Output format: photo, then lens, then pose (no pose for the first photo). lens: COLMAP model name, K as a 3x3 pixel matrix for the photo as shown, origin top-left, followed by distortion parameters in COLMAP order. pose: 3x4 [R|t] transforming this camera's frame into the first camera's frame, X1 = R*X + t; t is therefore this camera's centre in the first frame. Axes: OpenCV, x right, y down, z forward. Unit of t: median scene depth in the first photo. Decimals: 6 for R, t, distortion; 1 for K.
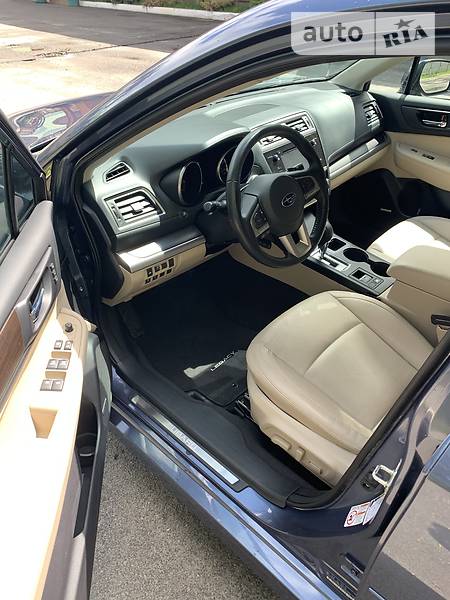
lens RADIAL K [[463.7, 0, 221.9], [0, 463.7, 298.7], [0, 0, 1]] dist [0.019453, -0.007691]
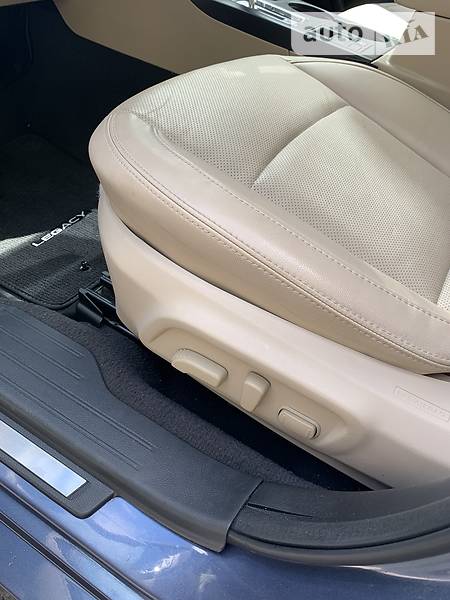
lens RADIAL K [[463.7, 0, 227.9], [0, 463.7, 299.4], [0, 0, 1]] dist [0.019453, -0.007691]
pose [[0.965419, -0.063348, 0.252891, 0.059425], [0.033971, 0.992326, 0.118889, 0.210518], [-0.258482, -0.106187, 0.960162, 0.638872]]
